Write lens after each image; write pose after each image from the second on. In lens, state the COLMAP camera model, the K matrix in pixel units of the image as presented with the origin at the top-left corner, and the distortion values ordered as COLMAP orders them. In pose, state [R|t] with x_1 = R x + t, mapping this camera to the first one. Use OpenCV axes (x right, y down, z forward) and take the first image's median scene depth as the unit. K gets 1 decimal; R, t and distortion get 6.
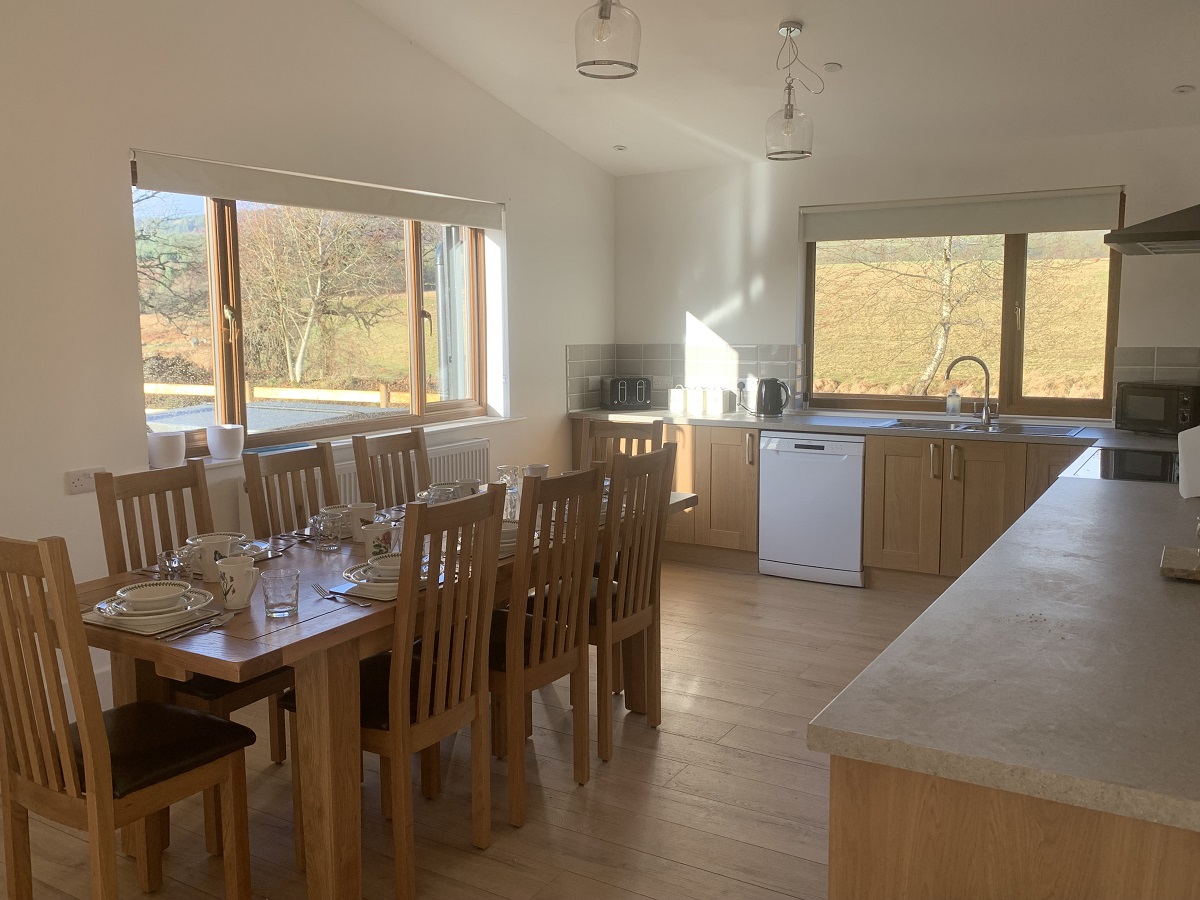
lens RADIAL K [[1052.1, 0, 600.0], [0, 1052.1, 450.0], [0, 0, 1]] dist [0.002589, -0.006278]
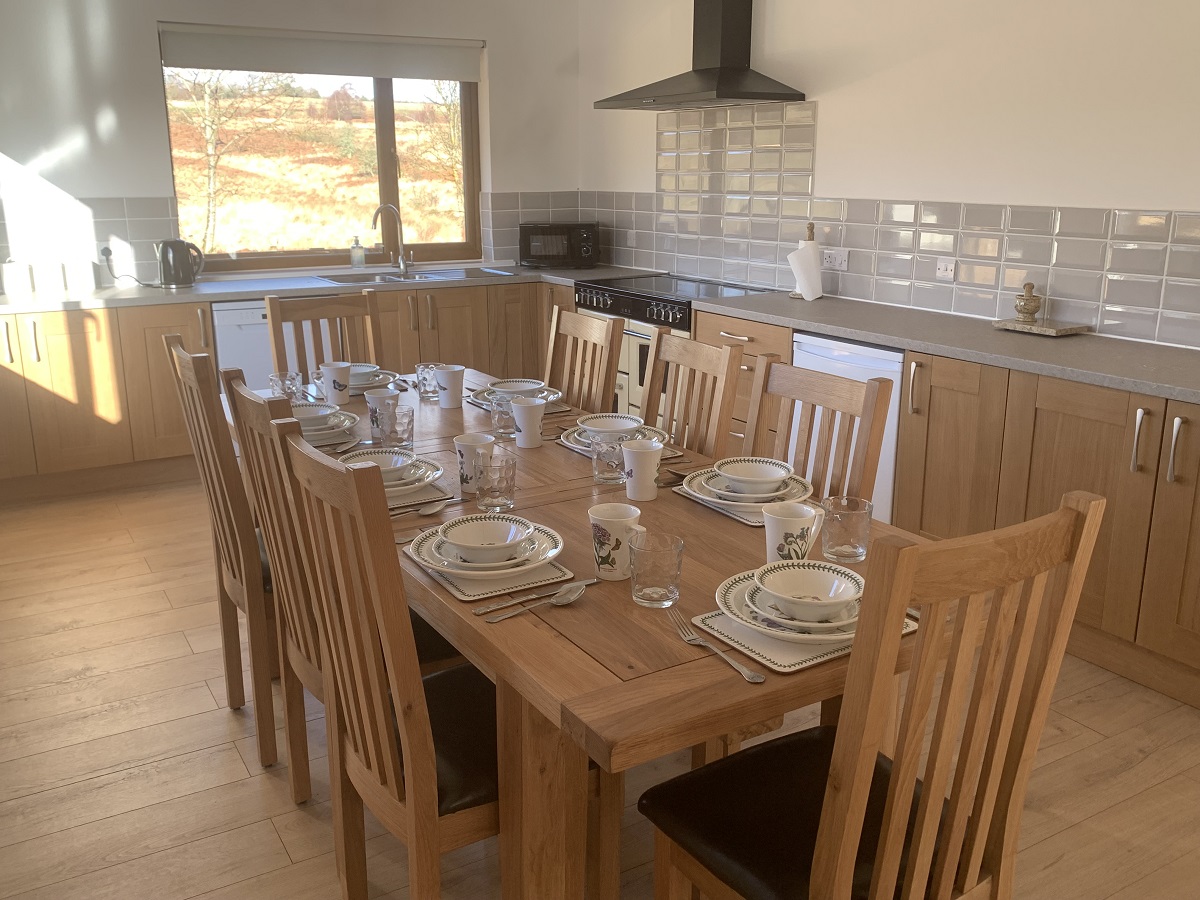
lens RADIAL K [[1052.1, 0, 600.0], [0, 1052.1, 450.0], [0, 0, 1]] dist [0.002589, -0.006278]
pose [[0.460840, -0.224392, 0.858647, -0.425904], [0.107013, 0.974499, 0.197232, -0.035992], [-0.881008, 0.000994, 0.473101, 0.335554]]
